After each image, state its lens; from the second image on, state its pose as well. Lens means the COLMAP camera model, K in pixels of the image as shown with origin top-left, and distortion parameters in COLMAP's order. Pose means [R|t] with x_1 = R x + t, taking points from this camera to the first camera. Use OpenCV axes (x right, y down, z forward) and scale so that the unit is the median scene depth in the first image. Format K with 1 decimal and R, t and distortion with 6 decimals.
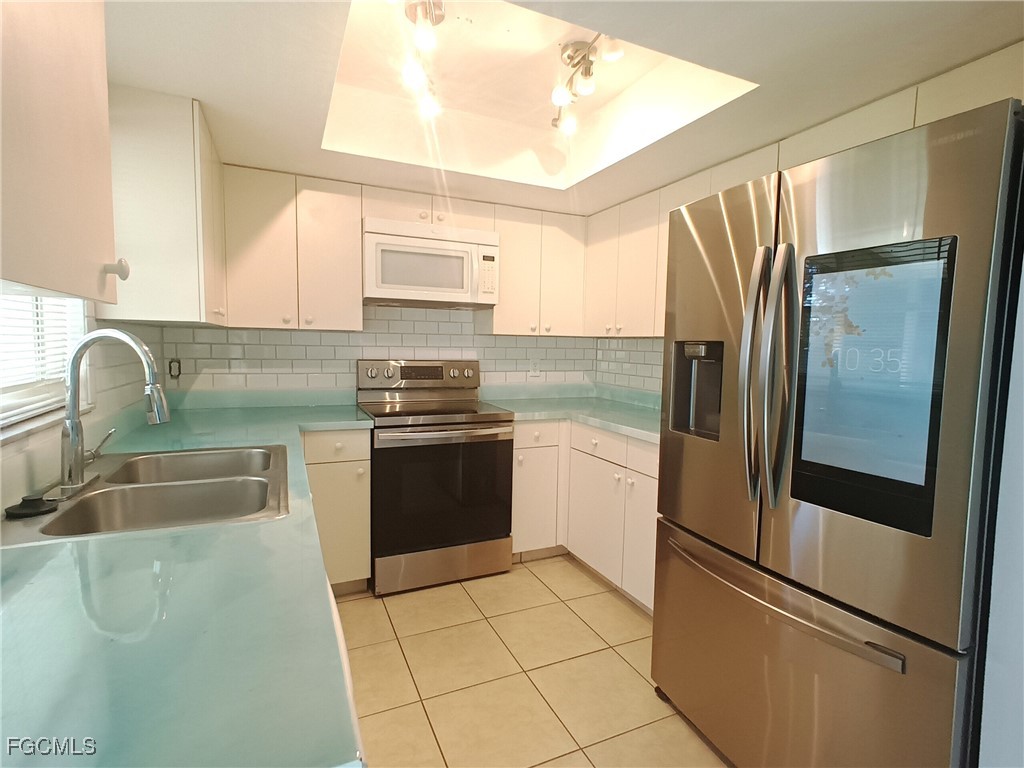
lens RADIAL K [[502.0, 0, 509.0], [0, 502.0, 383.8], [0, 0, 1]] dist [0.000405, 0.000808]
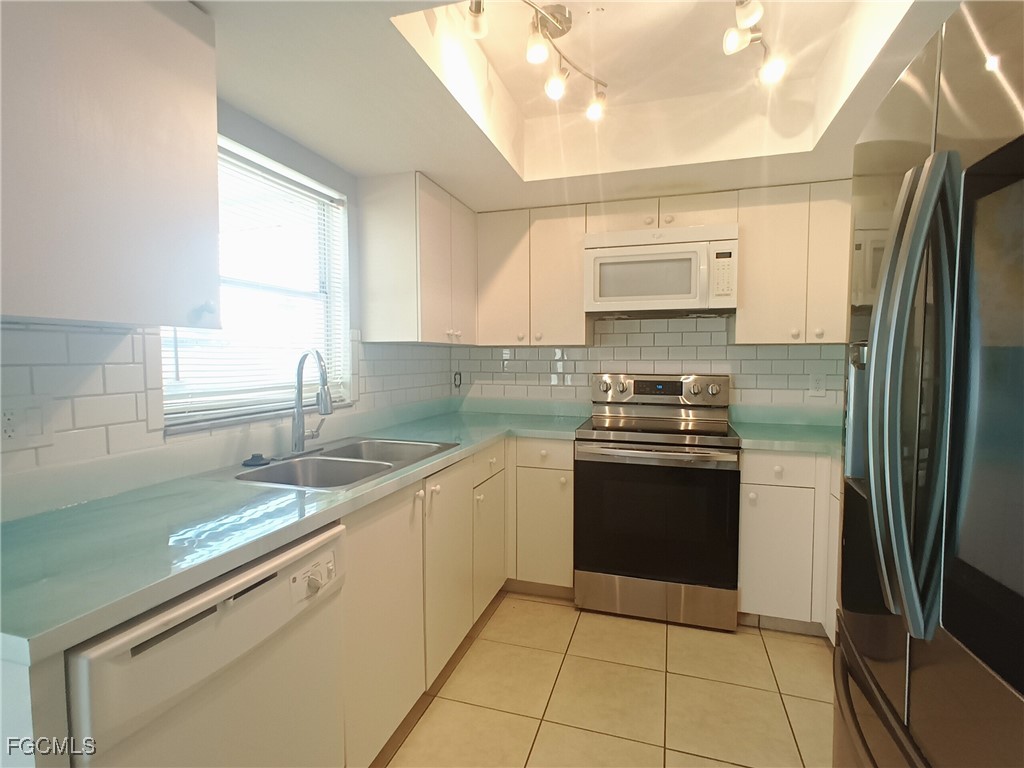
lens RADIAL K [[502.0, 0, 509.8], [0, 502.0, 384.9], [0, 0, 1]] dist [0.000405, 0.000808]
pose [[0.738980, 0.018992, -0.673460, 0.280322], [-0.040086, 0.999071, -0.015811, -0.001653], [0.672534, 0.038680, 0.739055, 0.138191]]
